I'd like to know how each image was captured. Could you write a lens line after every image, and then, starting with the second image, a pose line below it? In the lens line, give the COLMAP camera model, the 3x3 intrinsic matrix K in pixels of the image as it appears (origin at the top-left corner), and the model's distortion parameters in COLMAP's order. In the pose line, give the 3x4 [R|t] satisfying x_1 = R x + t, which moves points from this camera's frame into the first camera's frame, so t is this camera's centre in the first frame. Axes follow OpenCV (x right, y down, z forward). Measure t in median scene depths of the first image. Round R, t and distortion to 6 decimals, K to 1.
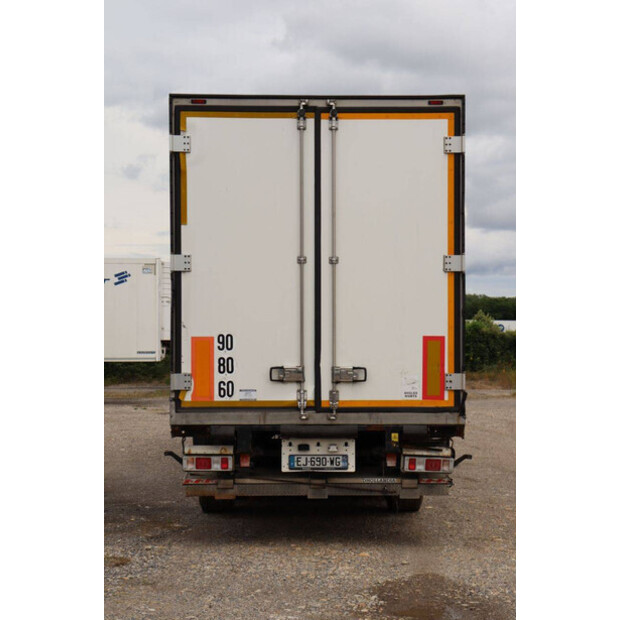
lens RADIAL K [[1483.5, 0, 306.7], [0, 1483.5, 314.7], [0, 0, 1]] dist [0.338491, 0.000000]
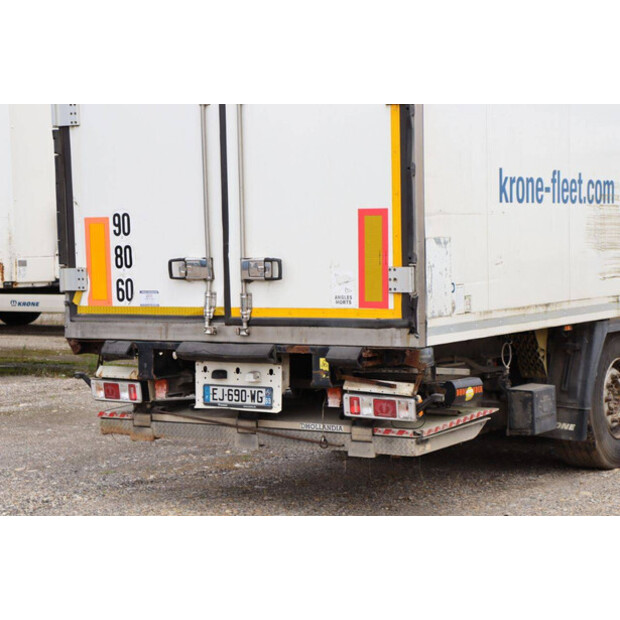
lens RADIAL K [[1483.5, 0, 294.0], [0, 1483.5, 322.9], [0, 0, 1]] dist [0.338491, 0.000000]
pose [[0.826267, 0.017227, -0.563015, 0.417500], [0.029851, 0.996788, 0.074309, 0.014868], [0.562487, -0.078206, 0.823099, 0.453082]]
